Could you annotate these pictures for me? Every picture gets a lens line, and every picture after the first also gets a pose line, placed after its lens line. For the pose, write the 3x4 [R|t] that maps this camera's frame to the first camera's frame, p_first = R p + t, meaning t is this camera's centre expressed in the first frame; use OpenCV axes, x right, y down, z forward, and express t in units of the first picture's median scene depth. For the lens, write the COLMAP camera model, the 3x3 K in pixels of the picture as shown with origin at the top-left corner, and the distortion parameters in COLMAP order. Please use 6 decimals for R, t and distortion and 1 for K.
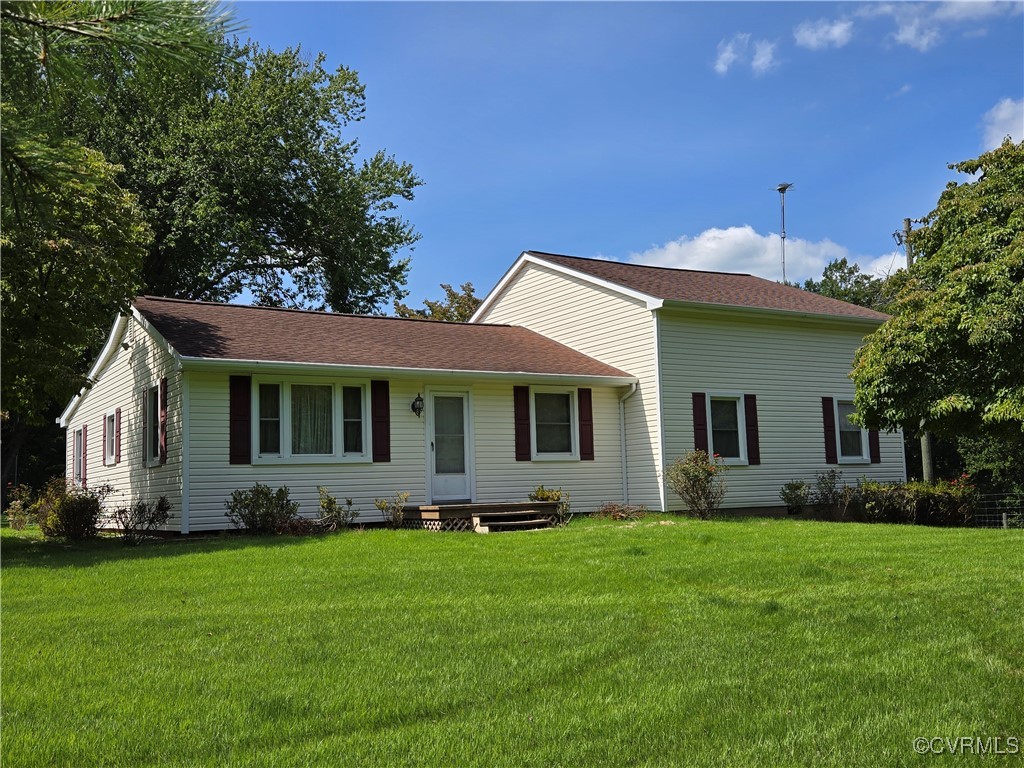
lens RADIAL K [[1015.4, 0, 512.0], [0, 1015.4, 384.0], [0, 0, 1]] dist [-0.000139, 0.002196]
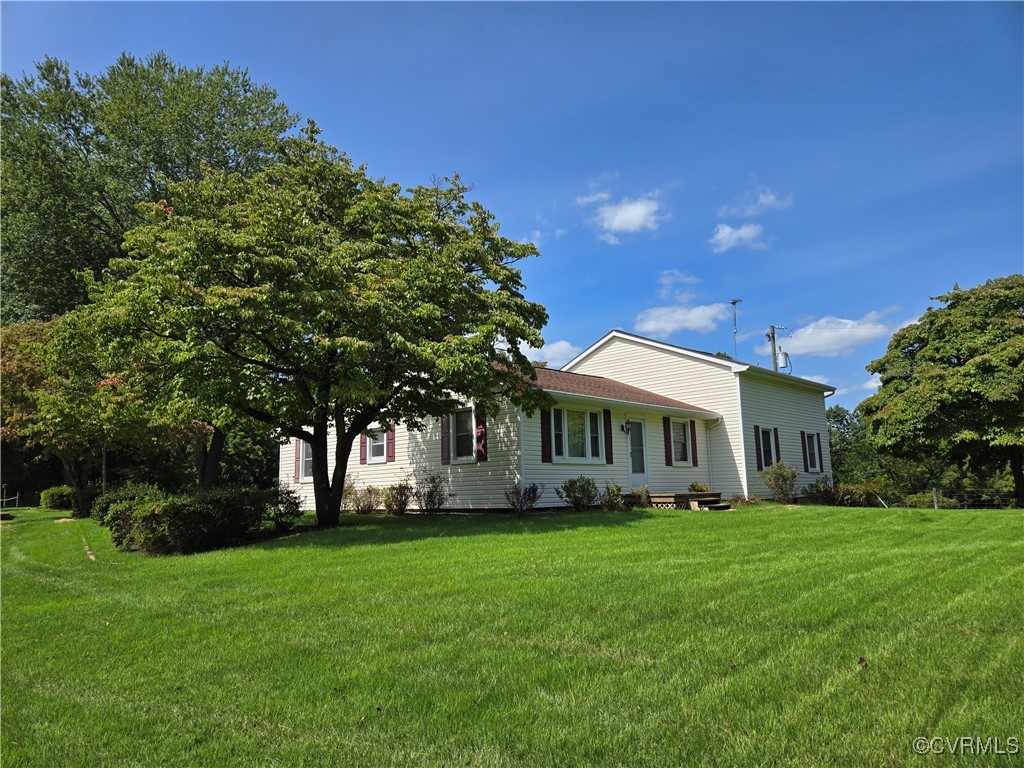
lens RADIAL K [[690.4, 0, 512.0], [0, 690.4, 384.0], [0, 0, 1]] dist [0.004969, 0.000457]
pose [[0.967383, 0.048944, 0.248545, -0.502453], [-0.034491, 0.997469, -0.062177, 0.026404], [-0.250959, 0.051576, 0.966623, 0.049245]]
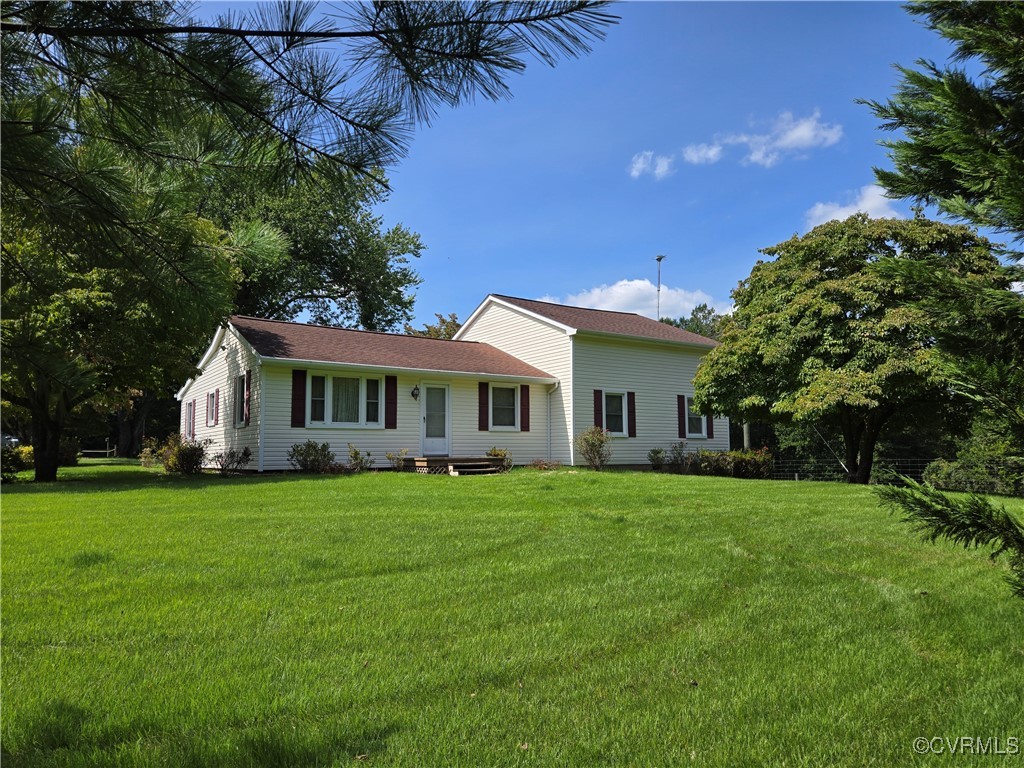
lens RADIAL K [[690.4, 0, 512.0], [0, 690.4, 384.0], [0, 0, 1]] dist [0.004969, 0.000457]
pose [[0.998838, 0.029262, 0.038281, 0.012962], [-0.029421, 0.999561, 0.003604, -0.000201], [-0.038159, -0.004726, 0.999261, -0.052747]]
